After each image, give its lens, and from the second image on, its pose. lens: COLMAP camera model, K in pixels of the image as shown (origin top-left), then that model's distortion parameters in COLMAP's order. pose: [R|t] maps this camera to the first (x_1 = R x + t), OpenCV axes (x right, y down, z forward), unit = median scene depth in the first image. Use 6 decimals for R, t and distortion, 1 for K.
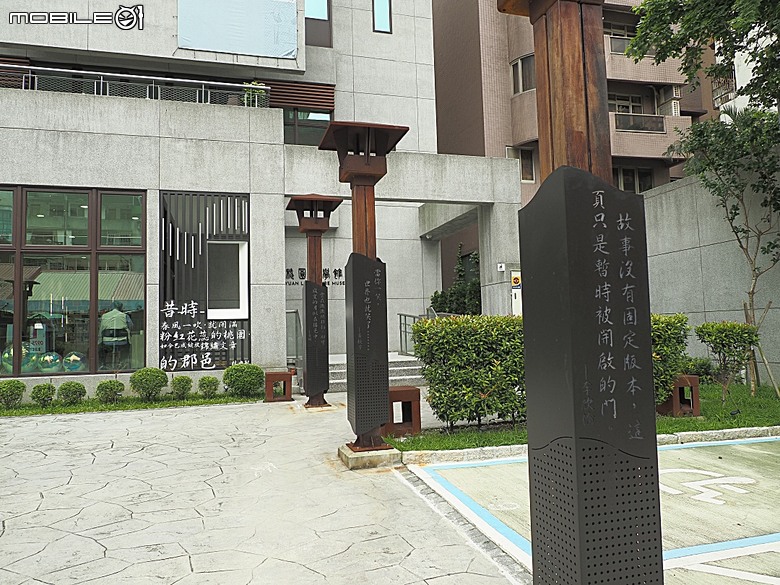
lens RADIAL K [[566.7, 0, 390.0], [0, 566.7, 292.5], [0, 0, 1]] dist [-0.018328, 0.007769]
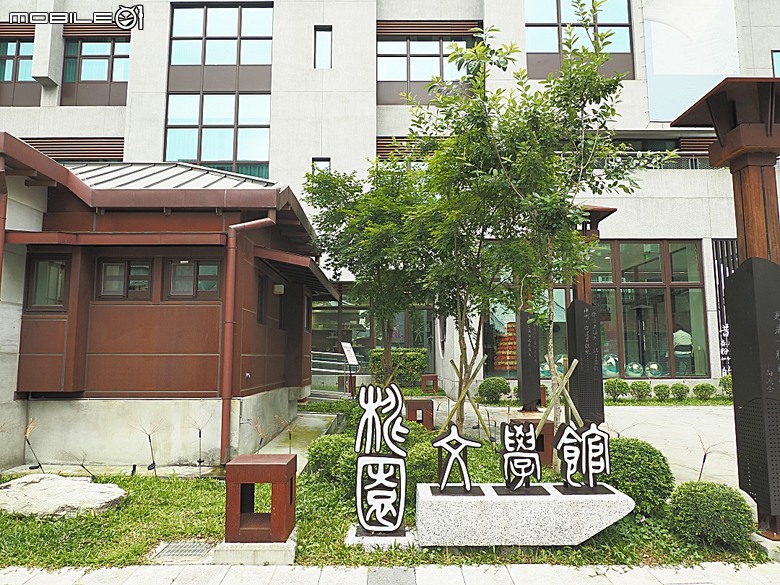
lens RADIAL K [[566.7, 0, 390.0], [0, 566.7, 292.5], [0, 0, 1]] dist [-0.018328, 0.007769]
pose [[0.967876, -0.010258, -0.251219, -0.804409], [0.002891, 0.999555, -0.029679, -0.020555], [0.251412, 0.027999, 0.967475, -0.443024]]
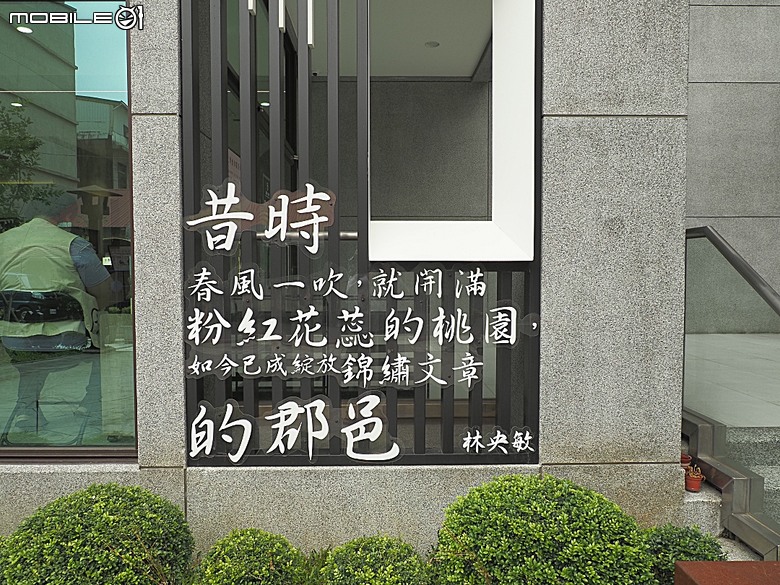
lens RADIAL K [[566.7, 0, 390.0], [0, 566.7, 292.5], [0, 0, 1]] dist [-0.018328, 0.007769]
pose [[0.970257, 0.035367, -0.239478, -0.257454], [-0.008040, 0.993432, 0.114139, 0.033090], [0.241942, -0.108818, 0.964169, 0.772634]]
